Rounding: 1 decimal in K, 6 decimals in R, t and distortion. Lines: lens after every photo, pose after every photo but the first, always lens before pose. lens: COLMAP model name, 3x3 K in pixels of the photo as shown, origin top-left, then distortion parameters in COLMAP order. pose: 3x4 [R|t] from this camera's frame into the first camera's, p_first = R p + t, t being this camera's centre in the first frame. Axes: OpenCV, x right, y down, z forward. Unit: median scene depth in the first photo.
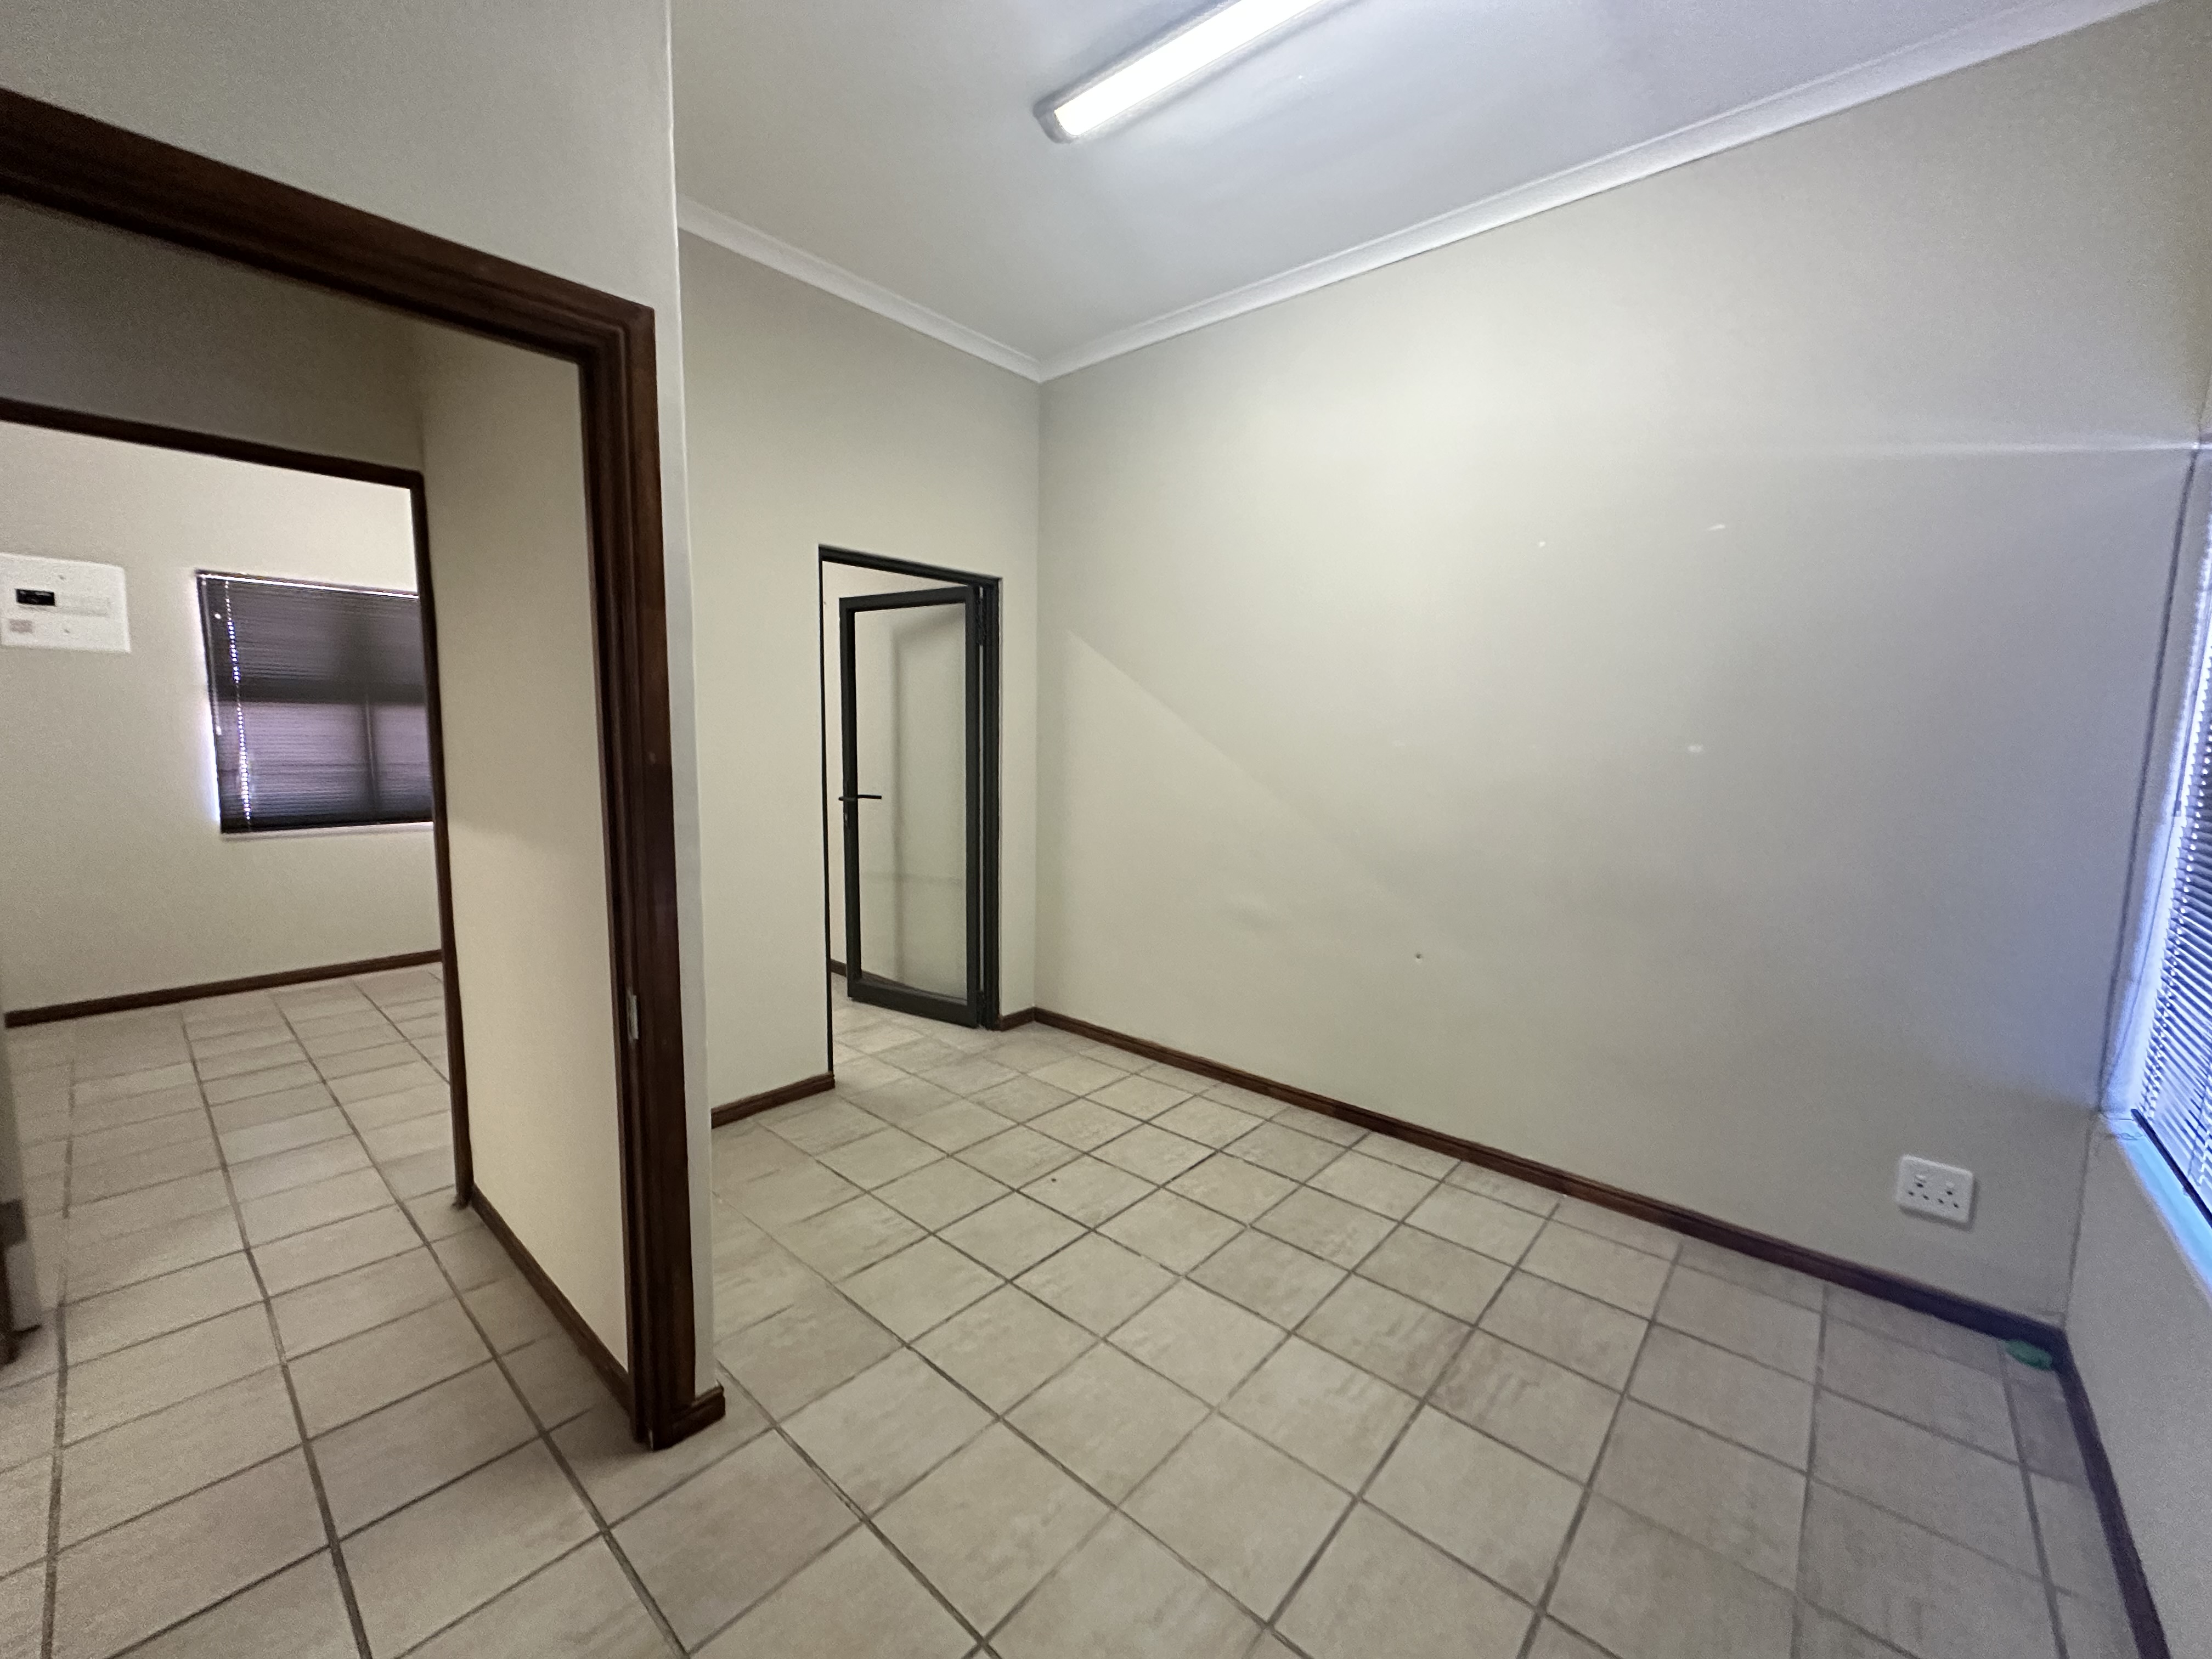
lens RADIAL K [[883.1, 0, 1106.0], [0, 883.1, 829.5], [0, 0, 1]] dist [0.000263, 0.000481]
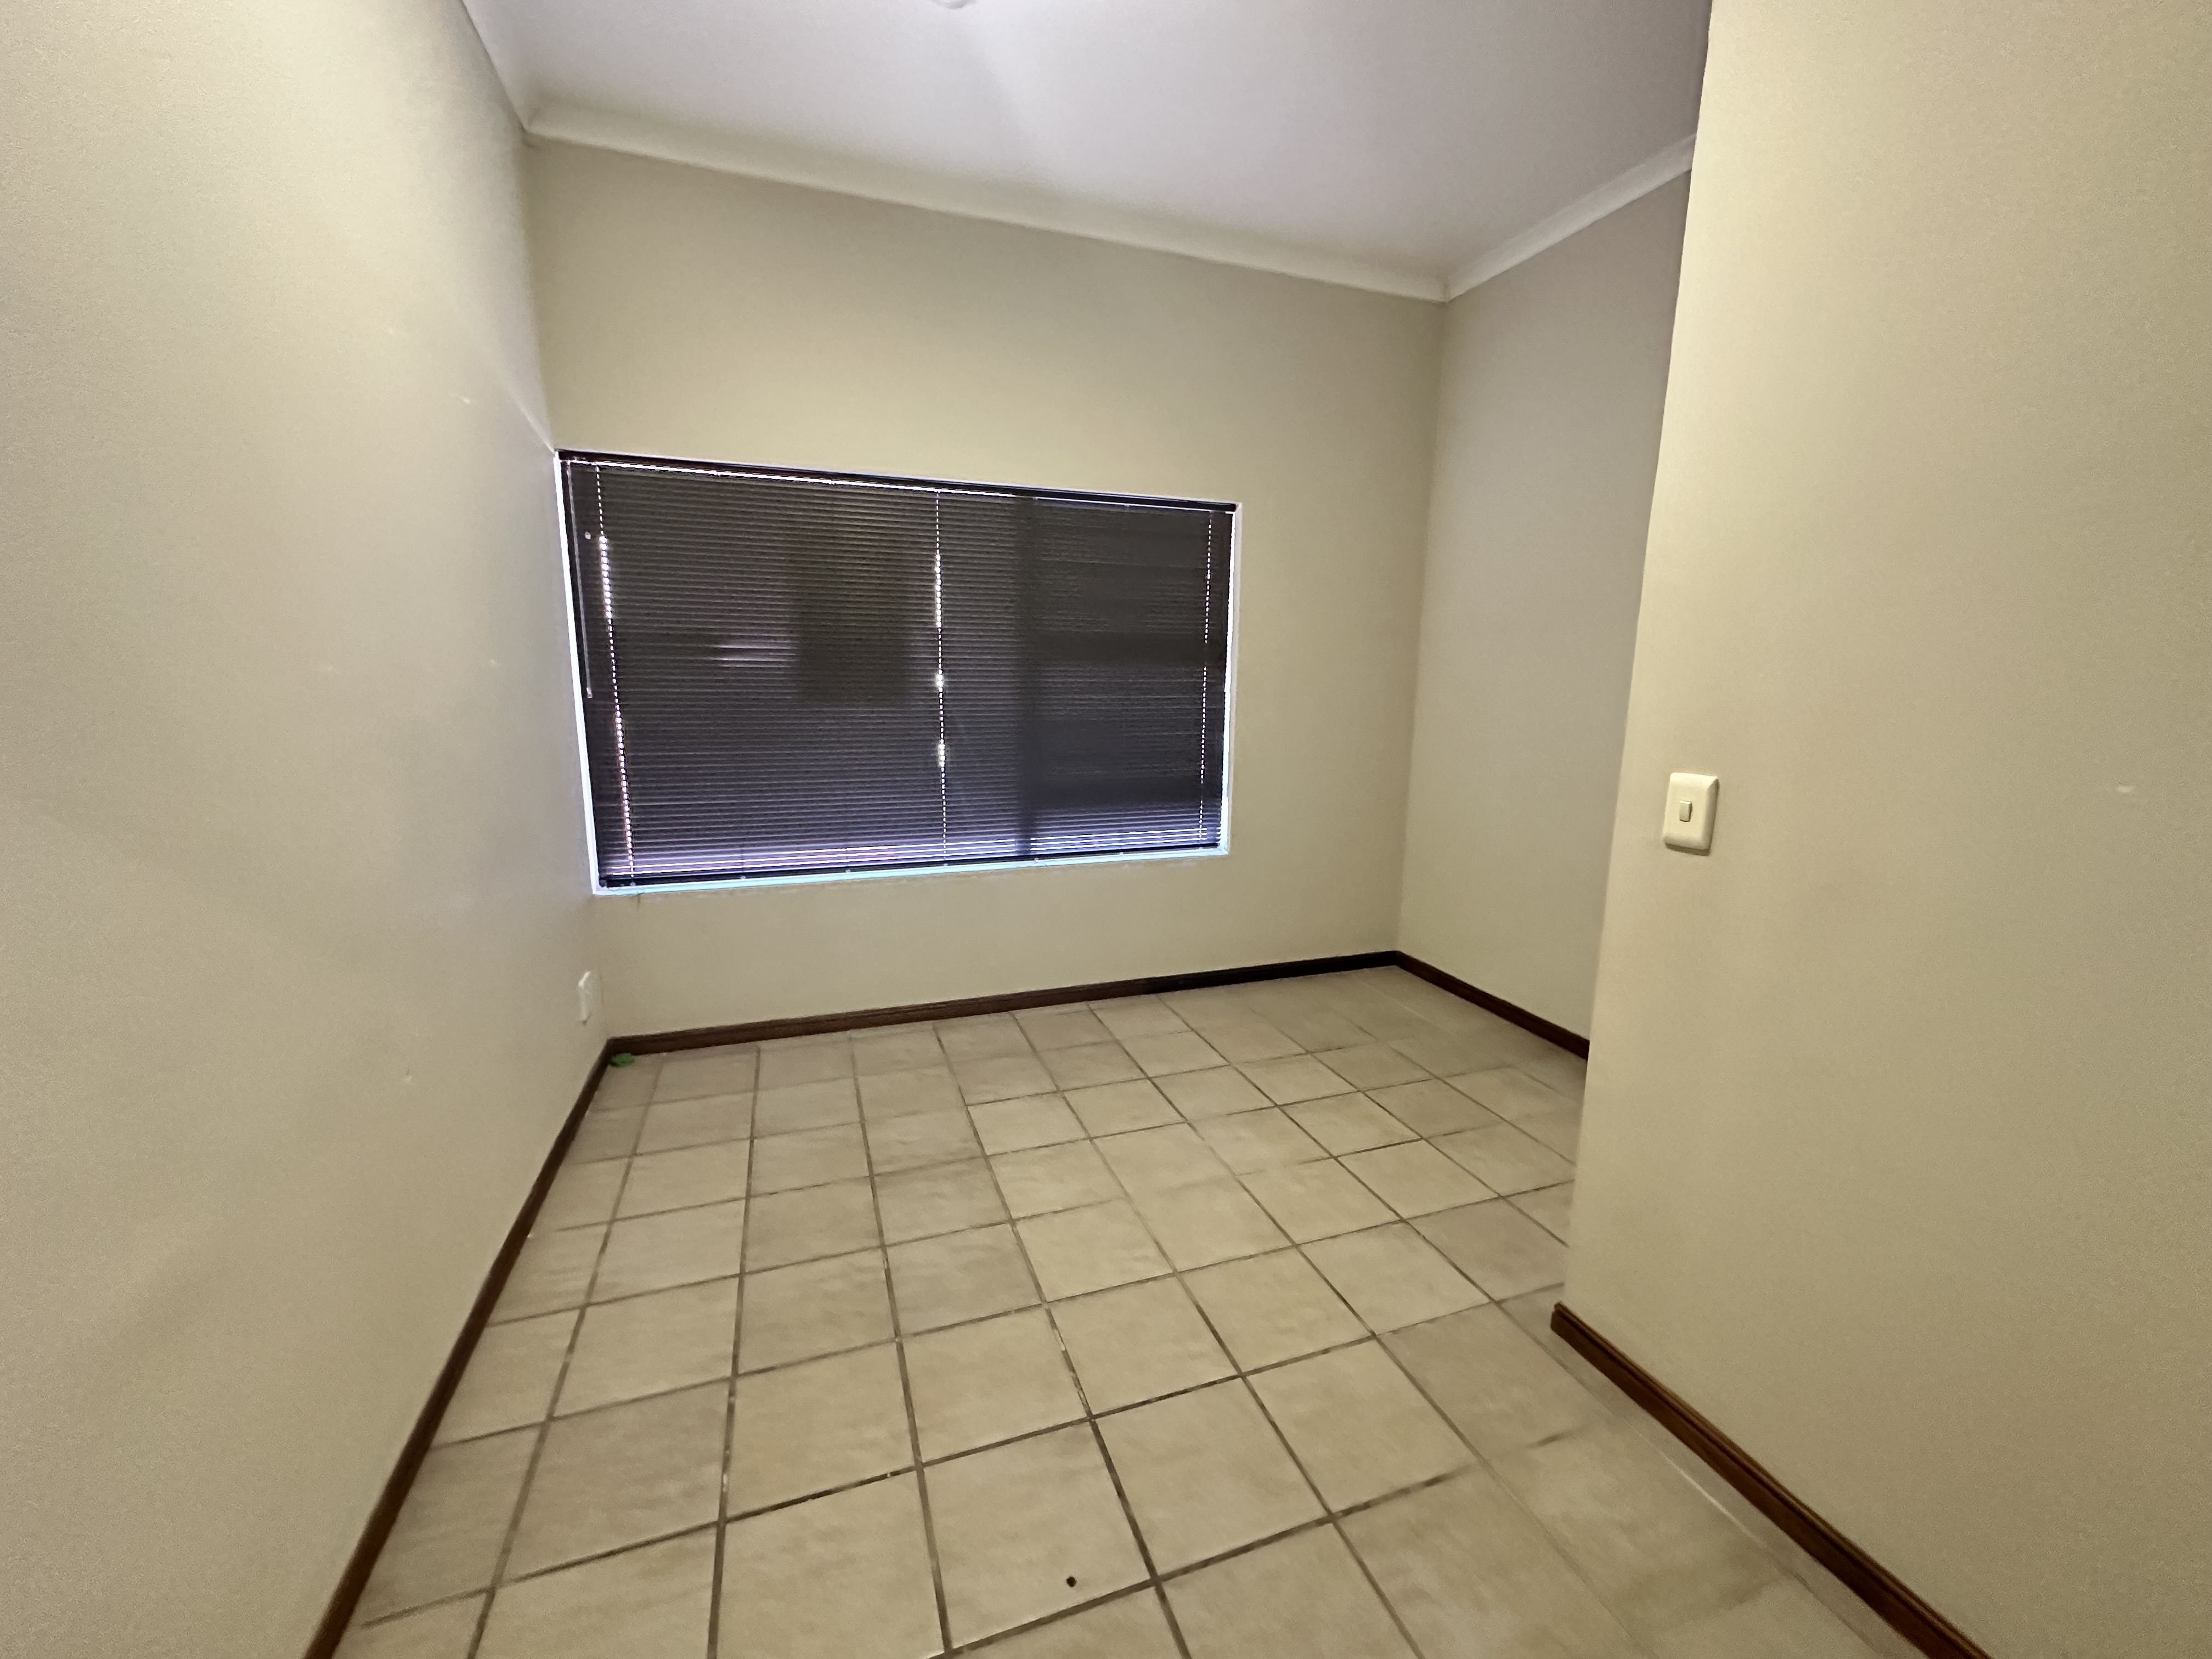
lens RADIAL K [[883.1, 0, 1106.0], [0, 883.1, 829.5], [0, 0, 1]] dist [0.000263, 0.000481]
pose [[-0.871963, -0.116796, 0.475436, -0.181127], [0.025920, 0.958750, 0.283065, -0.099540], [-0.488886, 0.259145, -0.832967, 0.897734]]
